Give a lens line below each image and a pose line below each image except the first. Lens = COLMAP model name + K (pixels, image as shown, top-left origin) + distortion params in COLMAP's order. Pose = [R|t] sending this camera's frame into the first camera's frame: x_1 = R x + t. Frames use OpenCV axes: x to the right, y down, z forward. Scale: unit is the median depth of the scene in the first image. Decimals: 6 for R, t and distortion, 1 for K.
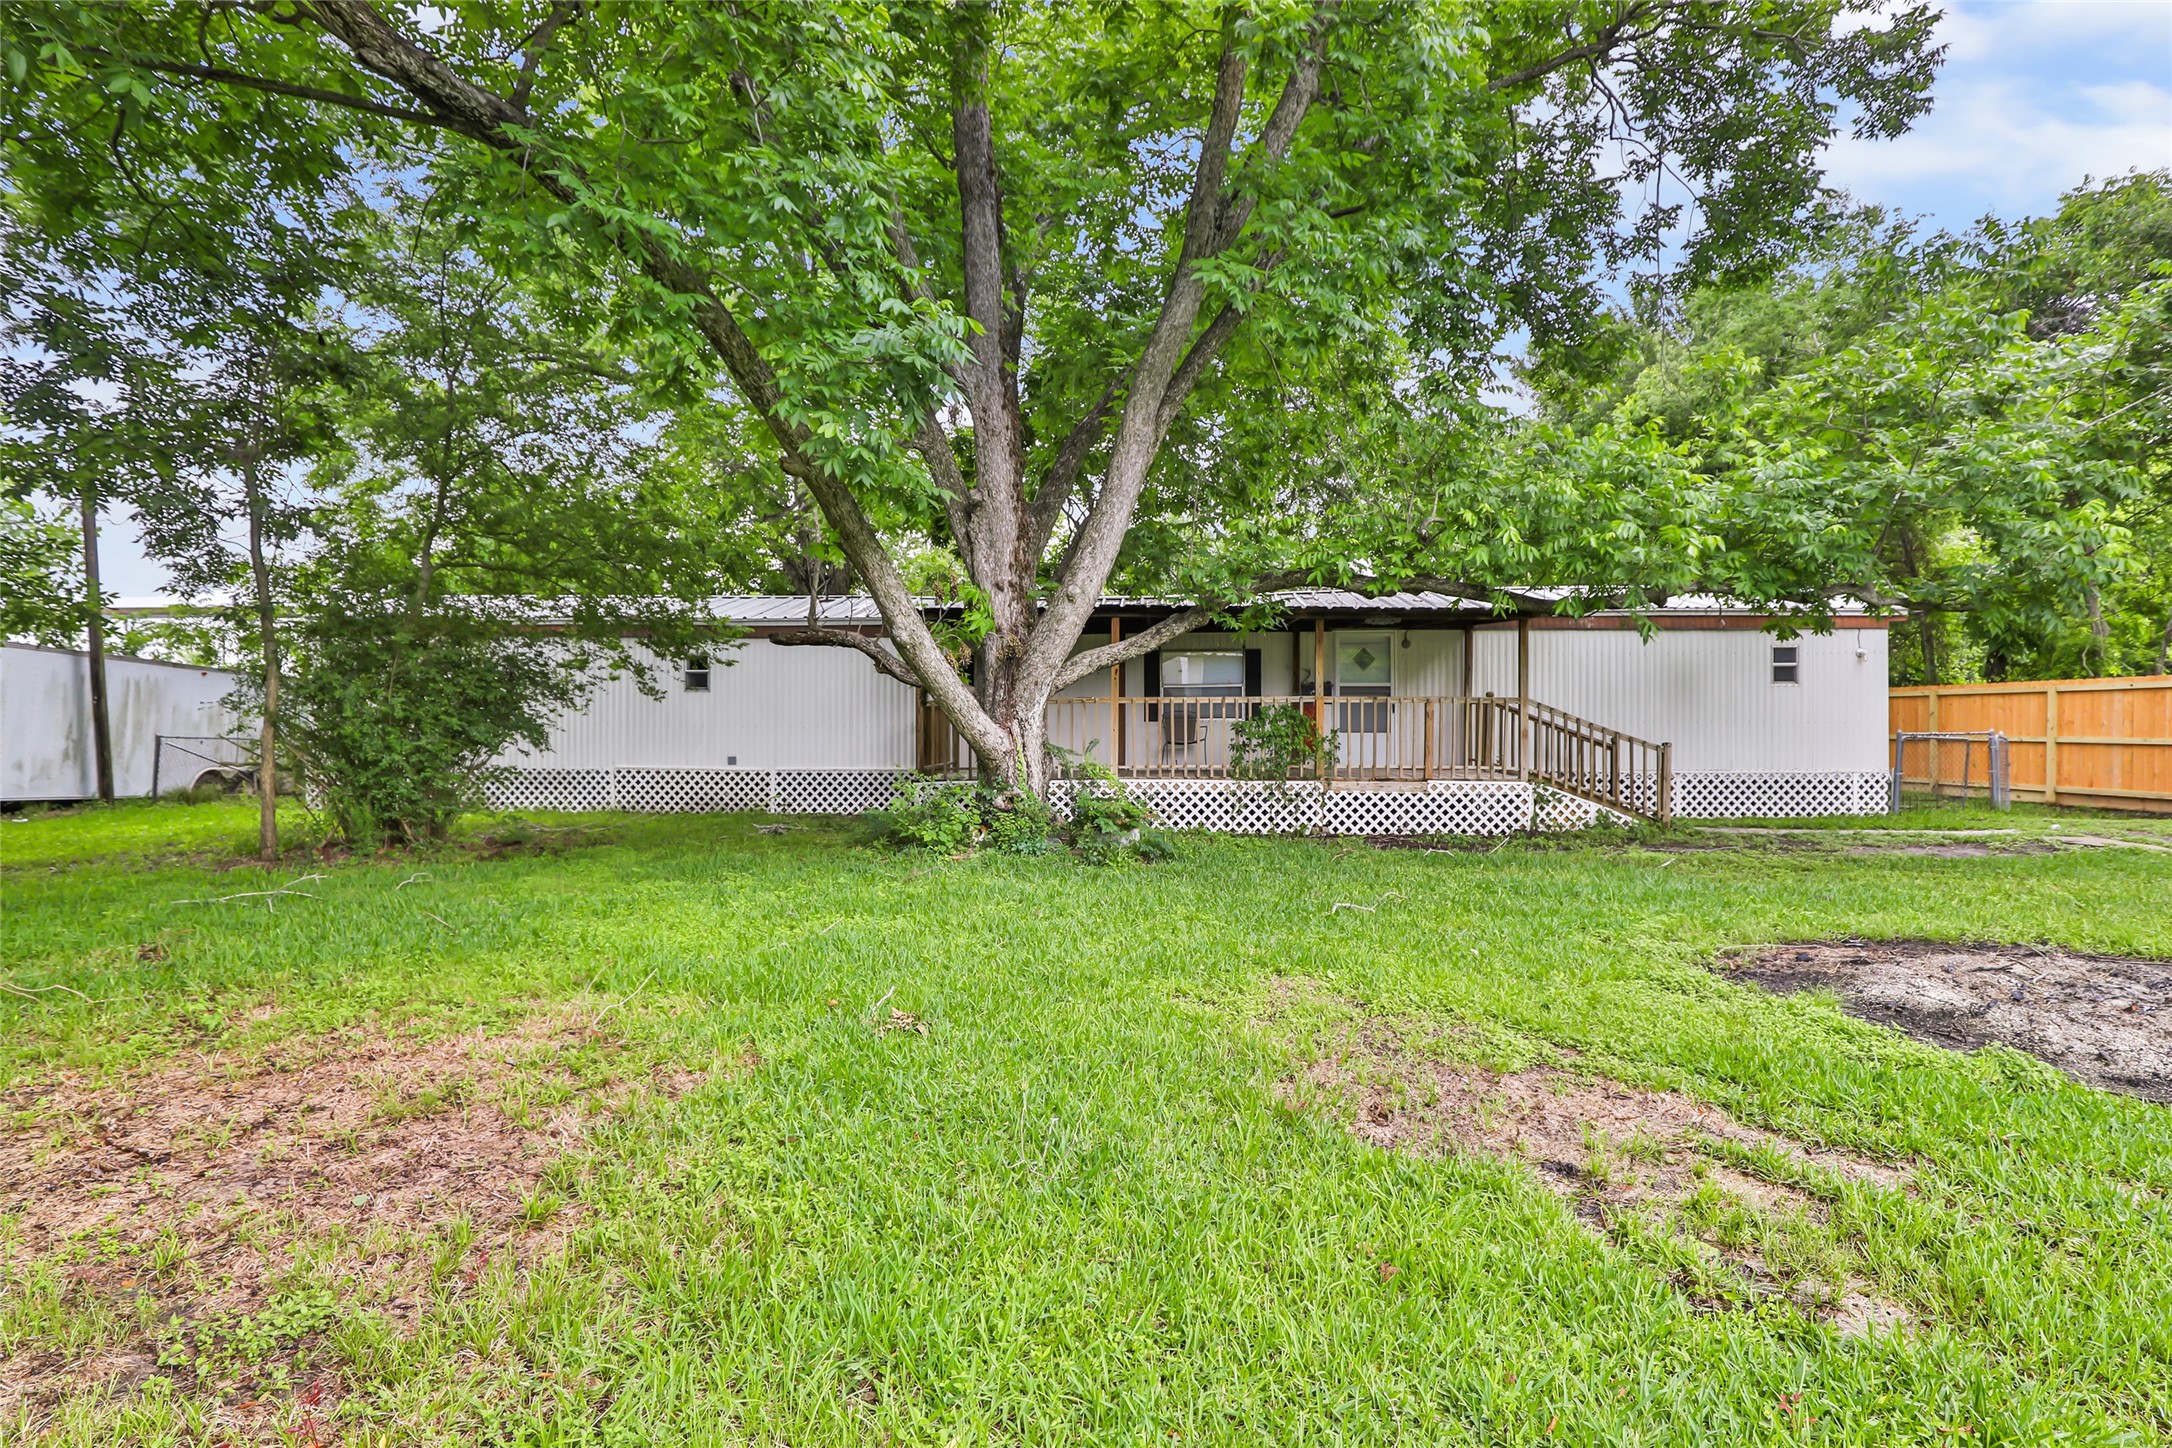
lens RADIAL K [[1009.2, 0, 1078.8], [0, 1009.2, 731.8], [0, 0, 1]] dist [0.003371, 0.000481]
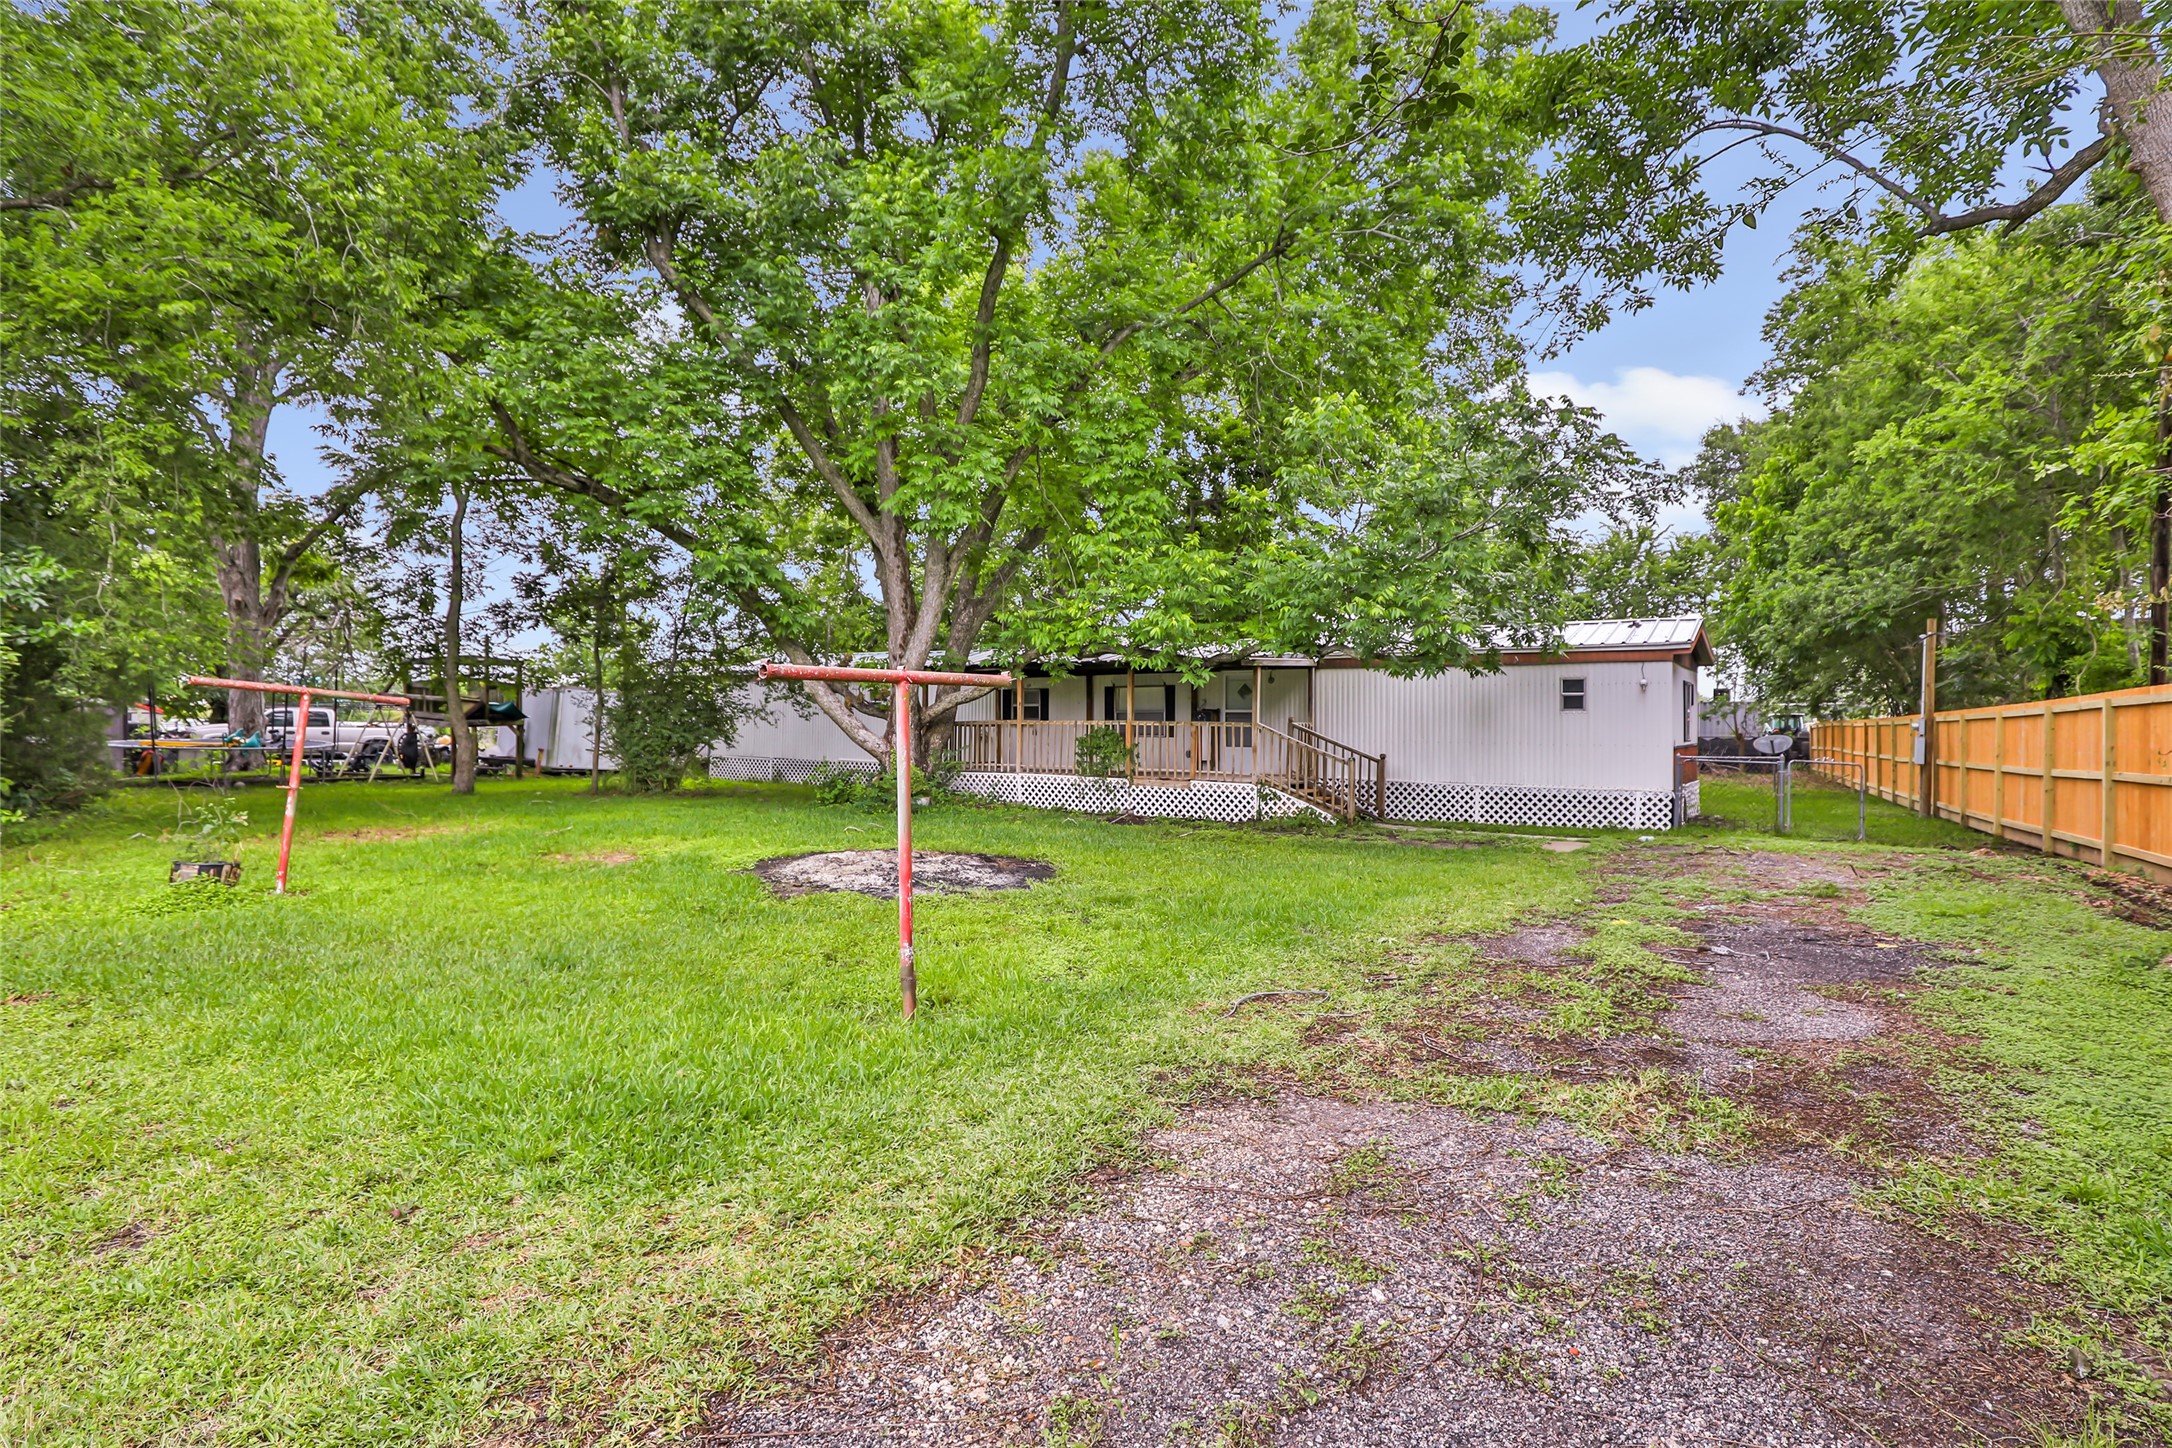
lens RADIAL K [[1009.2, 0, 1078.8], [0, 1009.2, 731.8], [0, 0, 1]] dist [0.003371, 0.000481]
pose [[0.860176, 0.007644, -0.509940, 0.806260], [-0.018950, 0.999676, -0.016980, 0.006315], [0.509645, 0.024269, 0.860042, -0.260240]]
